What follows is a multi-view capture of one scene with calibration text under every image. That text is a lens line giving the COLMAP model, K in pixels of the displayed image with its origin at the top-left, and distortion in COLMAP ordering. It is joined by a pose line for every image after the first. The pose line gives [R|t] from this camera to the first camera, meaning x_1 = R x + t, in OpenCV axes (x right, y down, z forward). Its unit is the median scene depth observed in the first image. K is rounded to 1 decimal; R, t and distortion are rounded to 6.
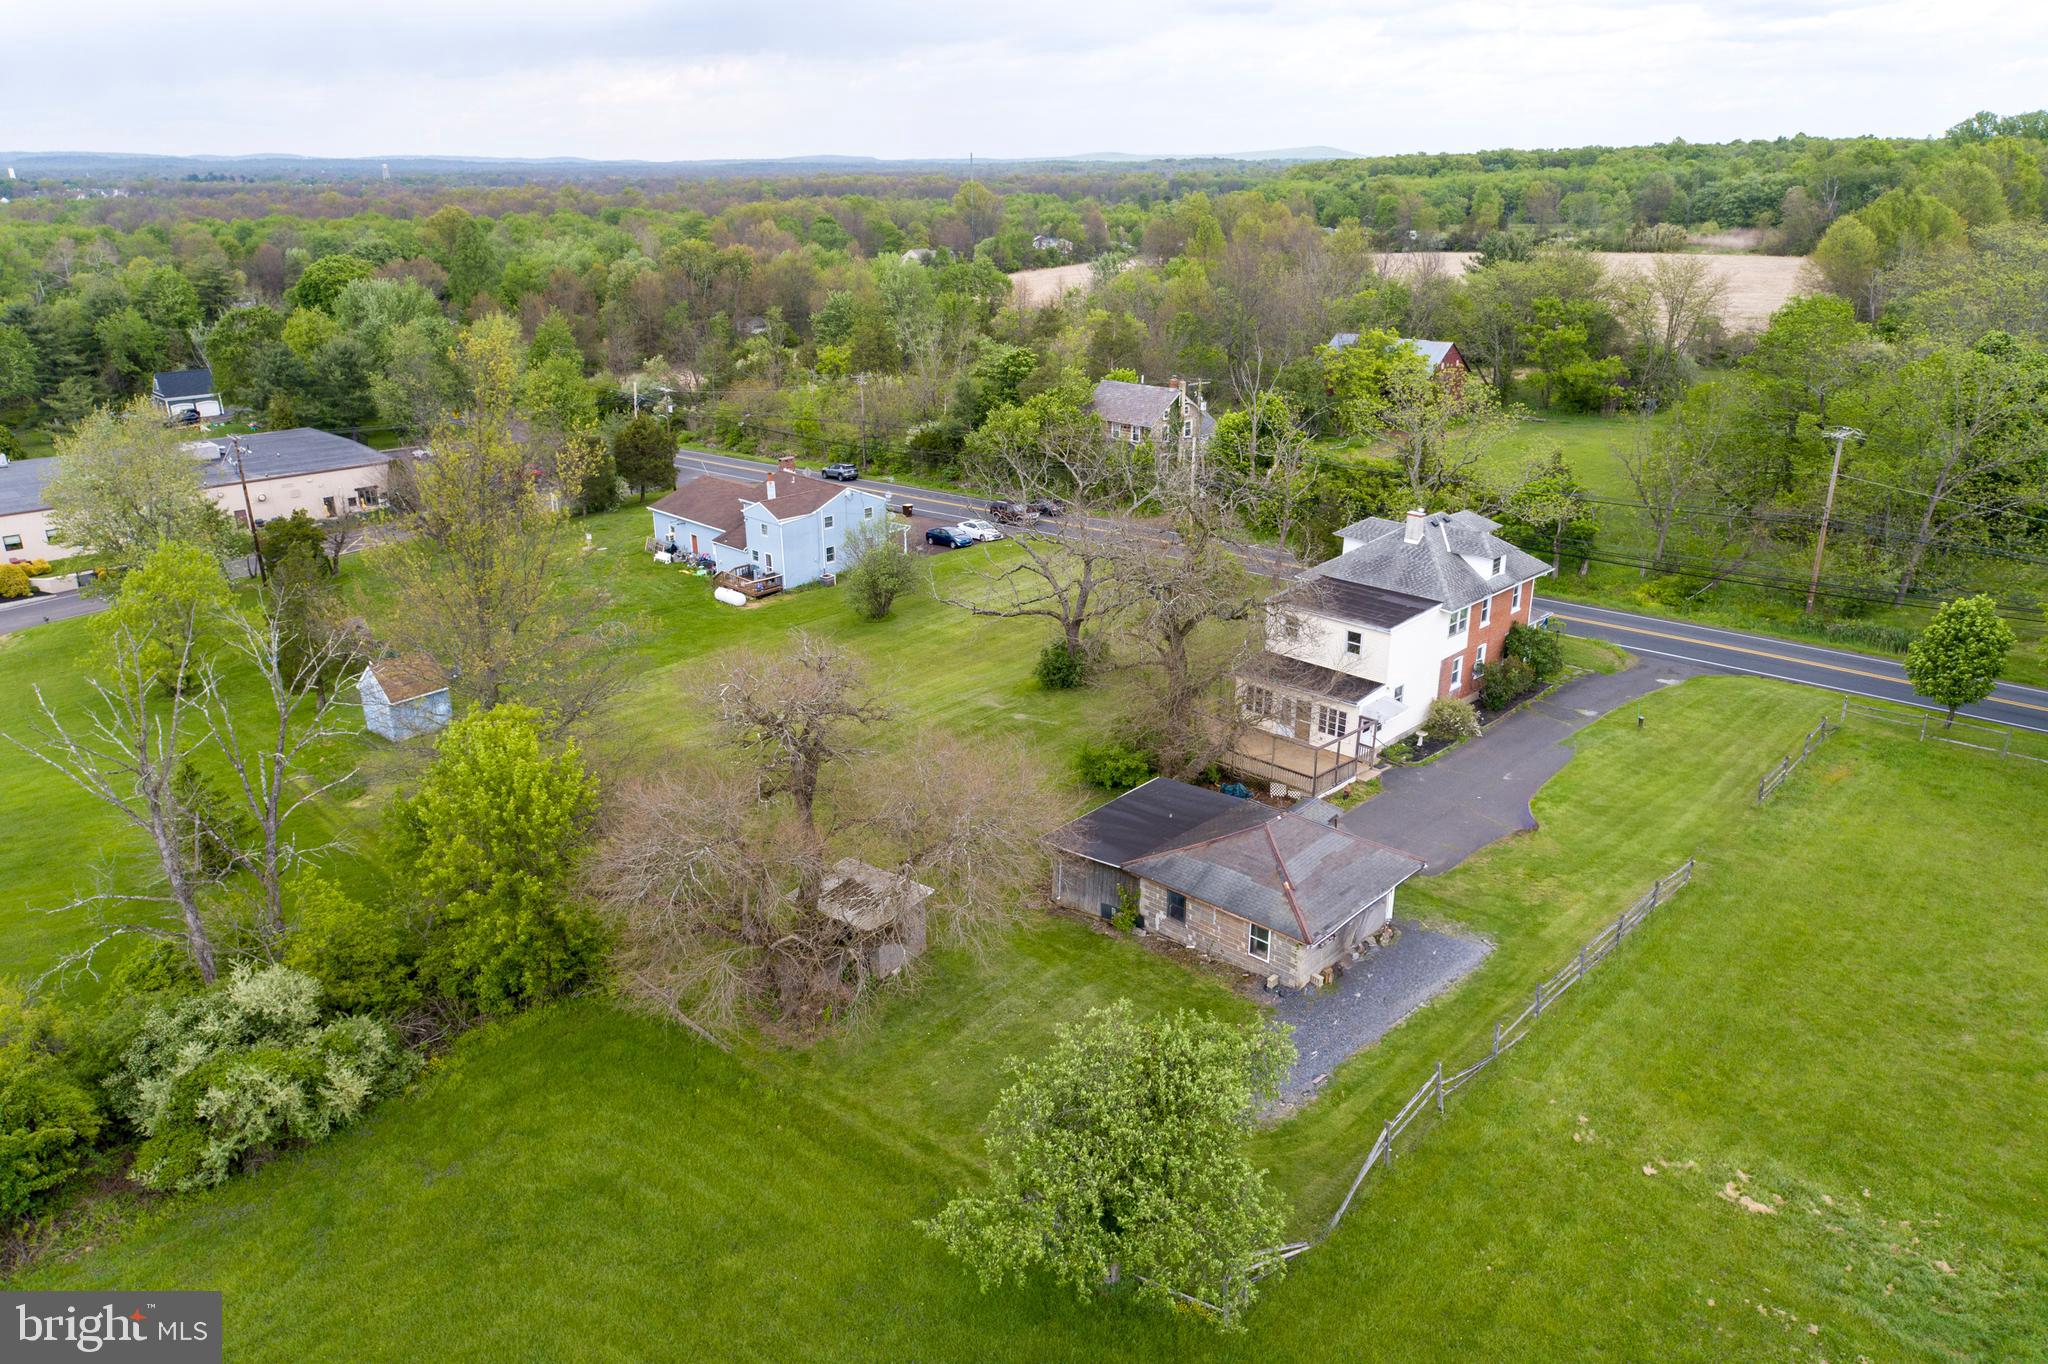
lens RADIAL K [[1387.2, 0, 1021.8], [0, 1387.2, 682.2], [0, 0, 1]] dist [-0.003528, 0.014307]
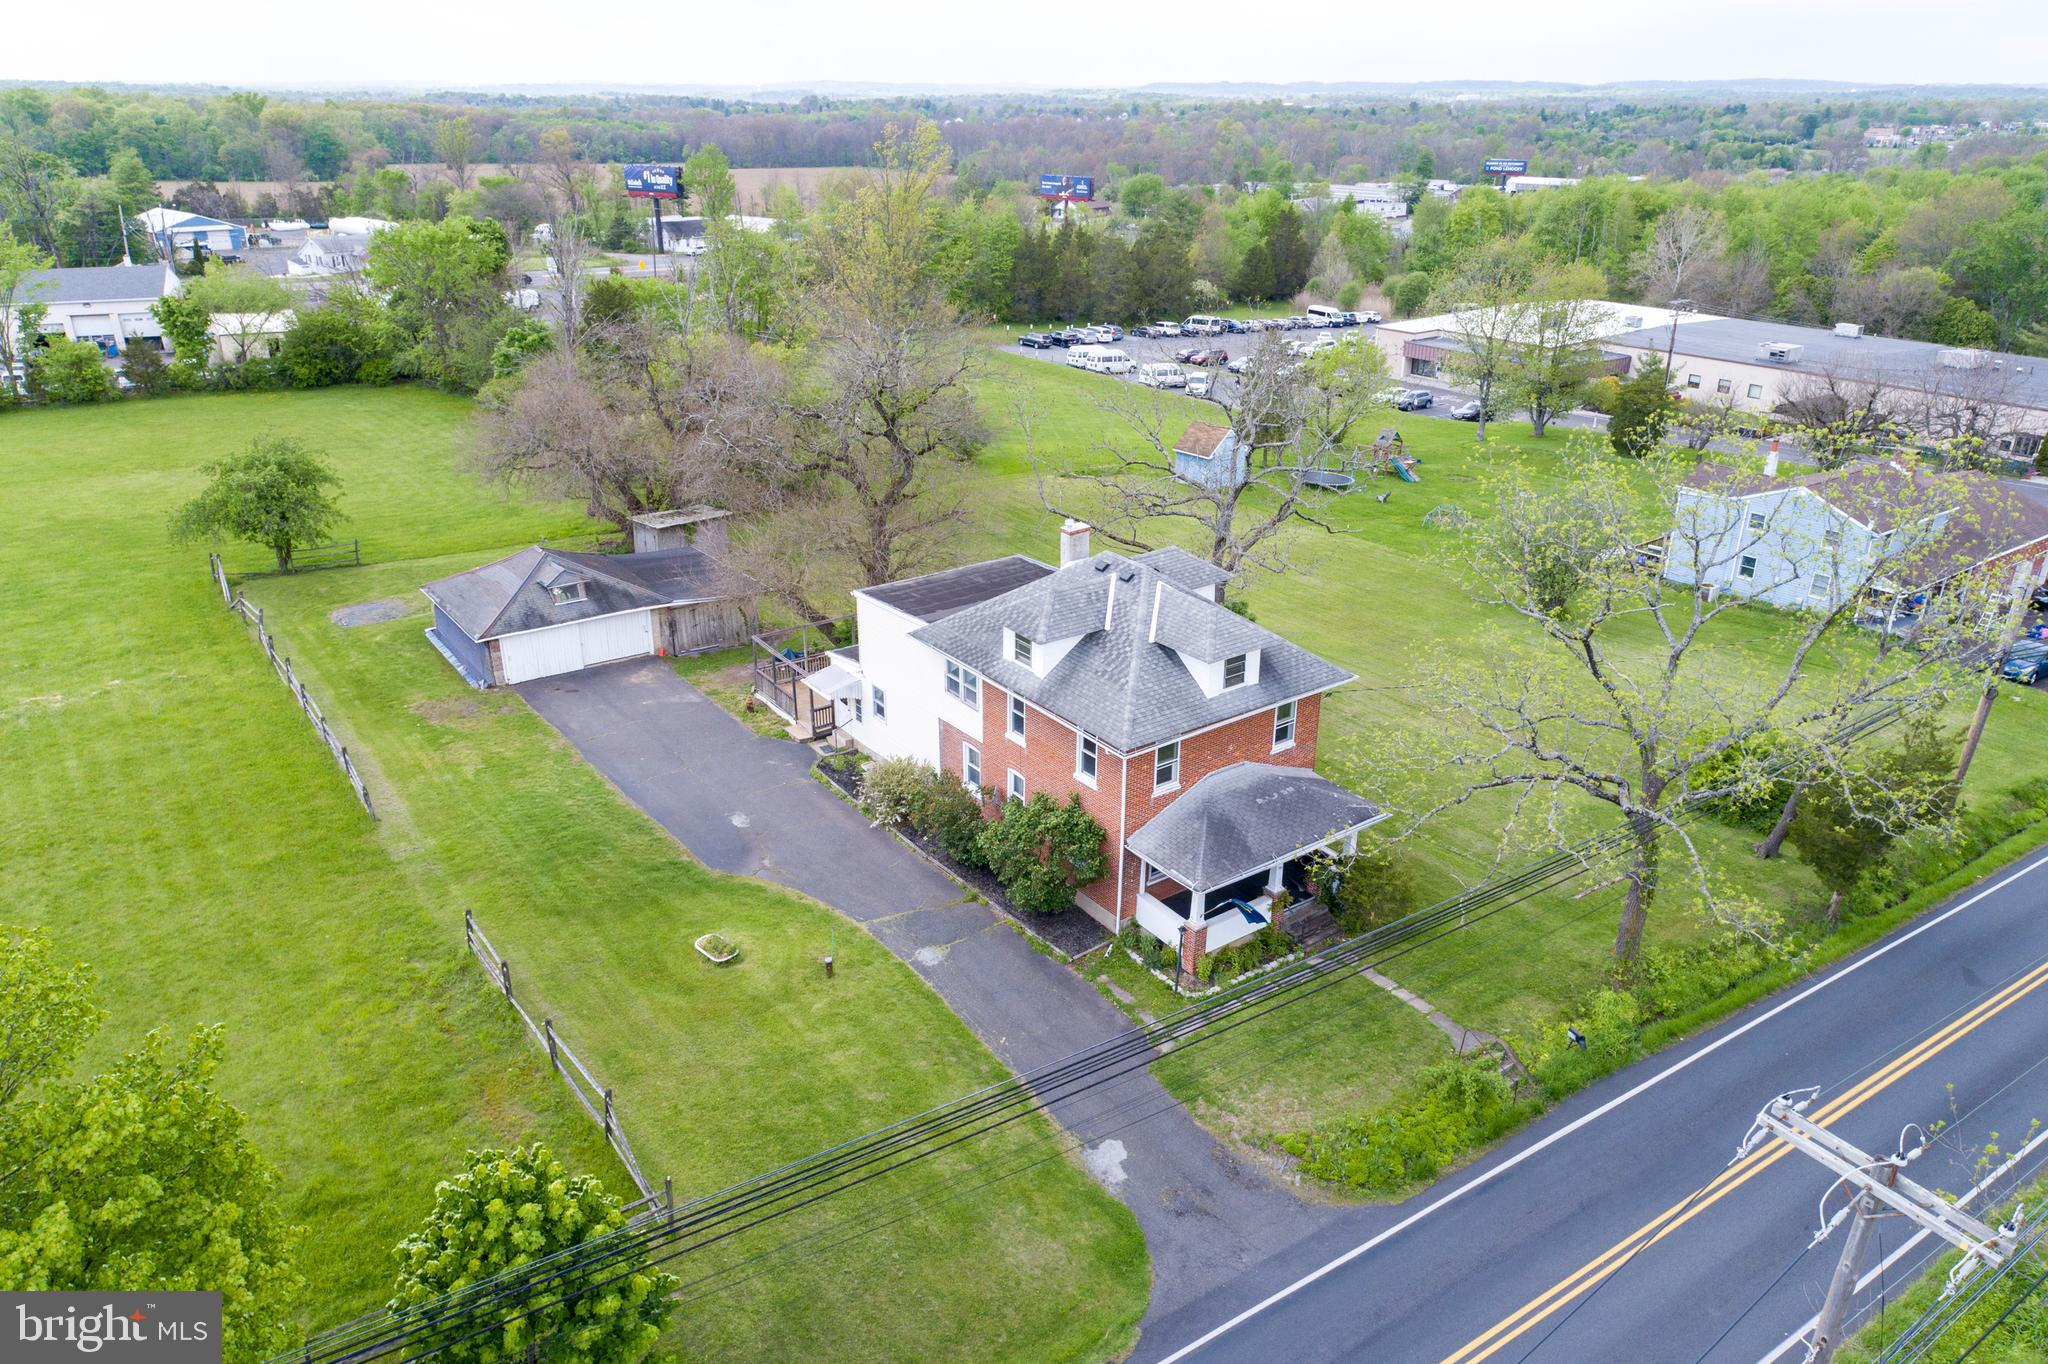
lens RADIAL K [[1387.2, 0, 1021.8], [0, 1387.2, 682.2], [0, 0, 1]] dist [-0.003528, 0.014307]
pose [[-0.159394, 0.388788, -0.907434, 1.003726], [-0.348936, 0.837667, 0.420188, -0.361738], [0.923492, 0.383612, 0.002144, 1.166764]]
